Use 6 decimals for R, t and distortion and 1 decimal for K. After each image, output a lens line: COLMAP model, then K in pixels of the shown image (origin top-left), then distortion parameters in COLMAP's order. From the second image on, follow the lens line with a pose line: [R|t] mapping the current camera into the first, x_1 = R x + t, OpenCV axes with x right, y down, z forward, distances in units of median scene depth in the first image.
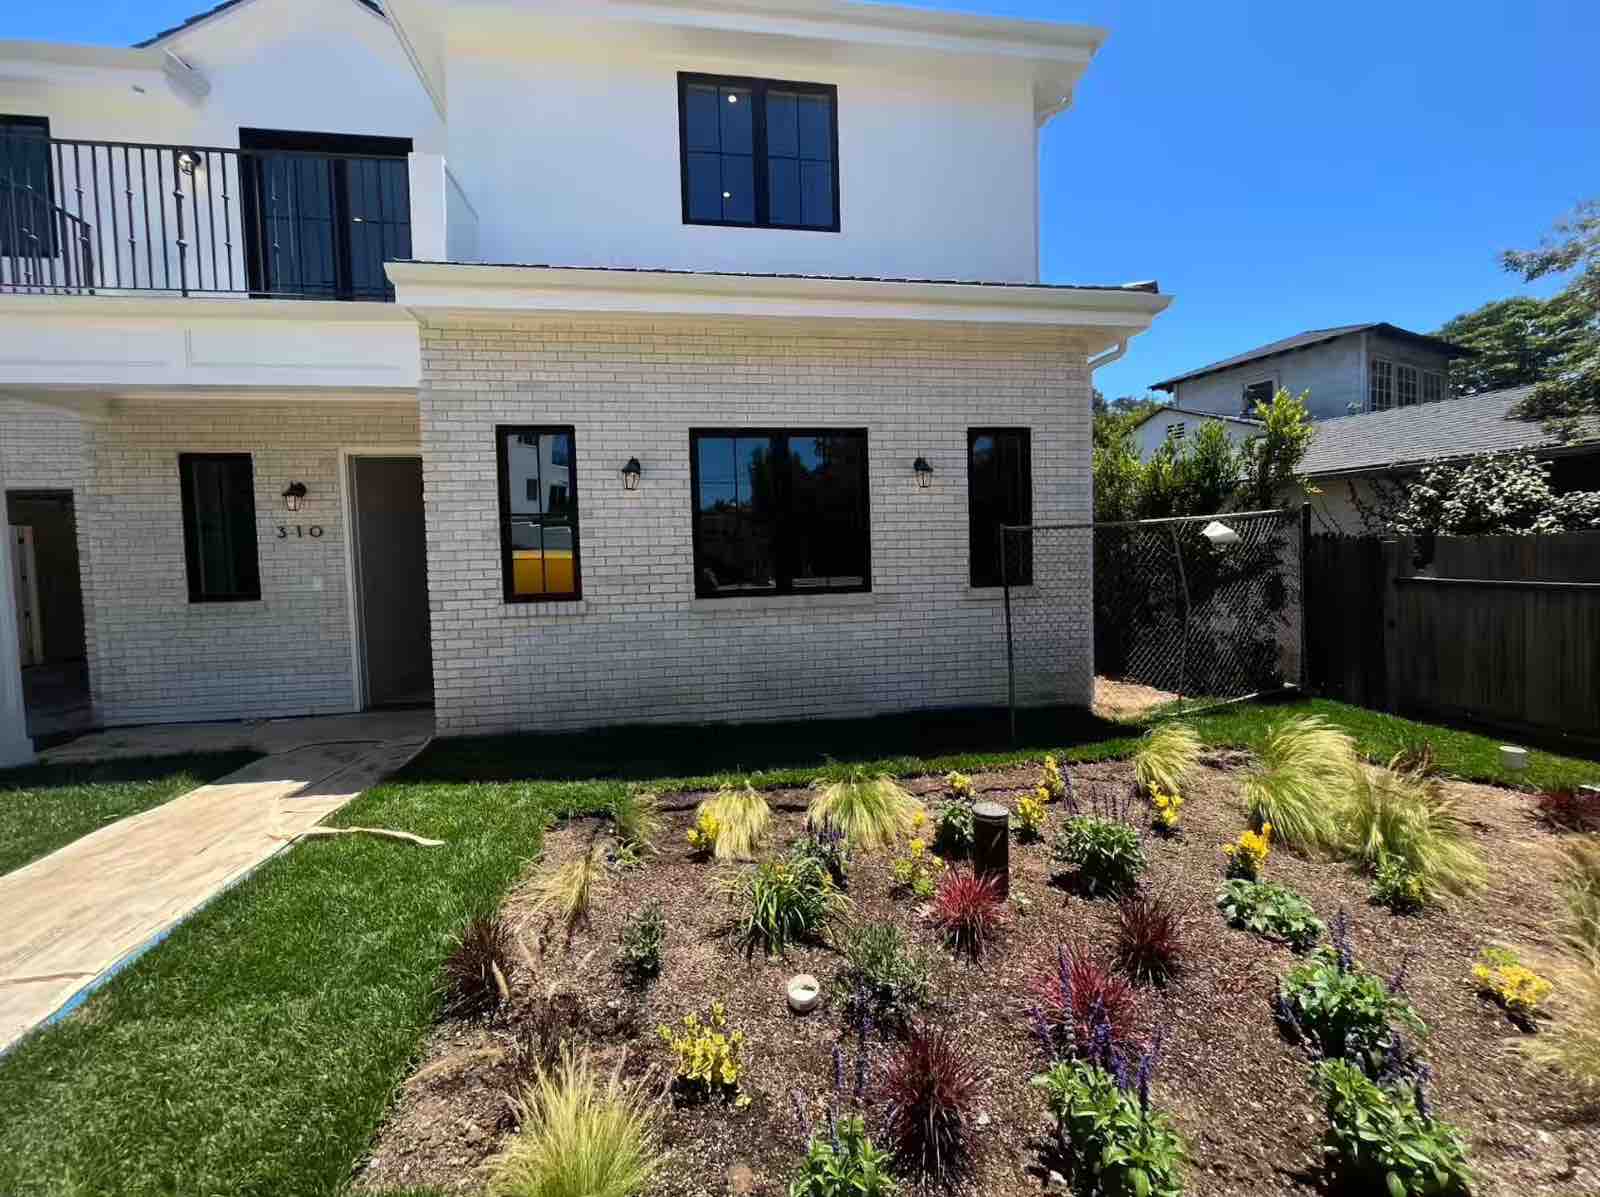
lens RADIAL K [[744.2, 0, 803.8], [0, 744.2, 600.1], [0, 0, 1]] dist [-0.023292, 0.001247]
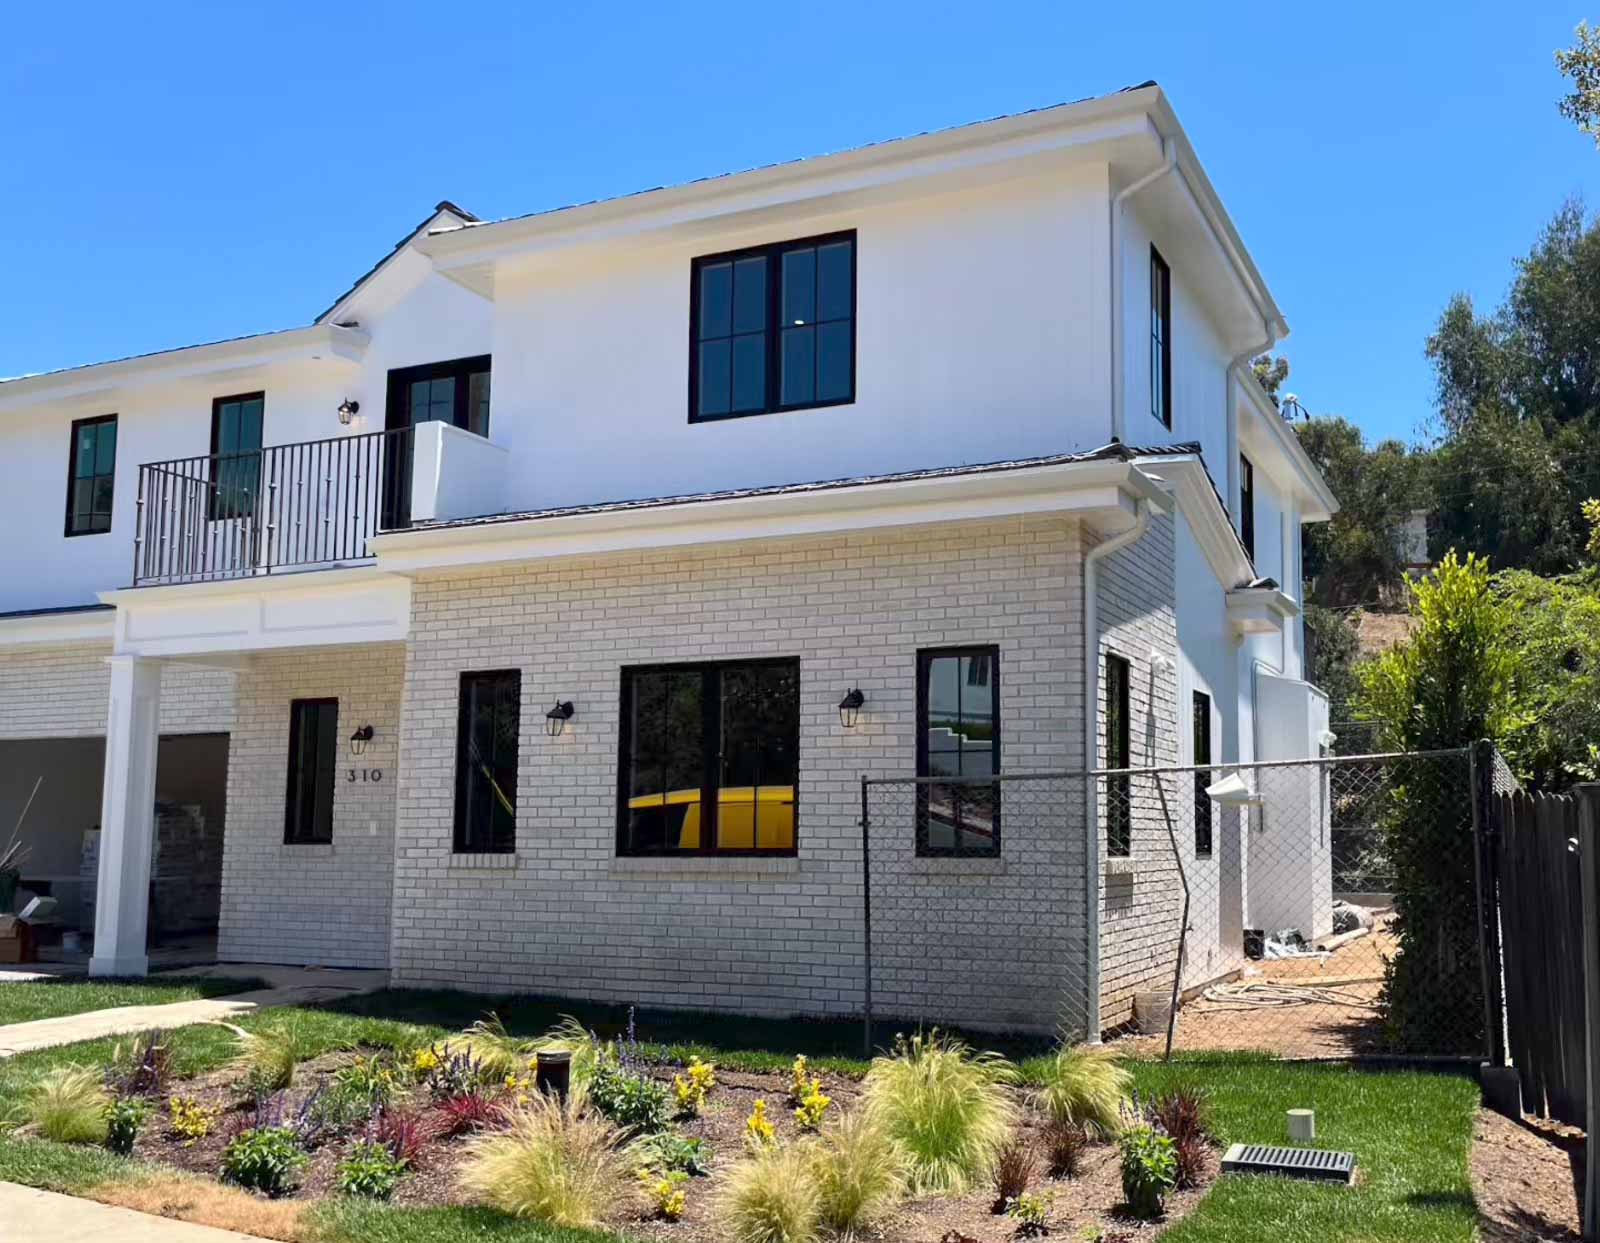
lens RADIAL K [[1537.4, 0, 801.4], [0, 1537.4, 627.0], [0, 0, 1]] dist [0.011274, 0.000000]
pose [[0.803870, -0.049744, -0.592722, 1.081078], [-0.051905, 0.986829, -0.153214, -0.002534], [0.592537, 0.153930, 0.790700, -0.341684]]
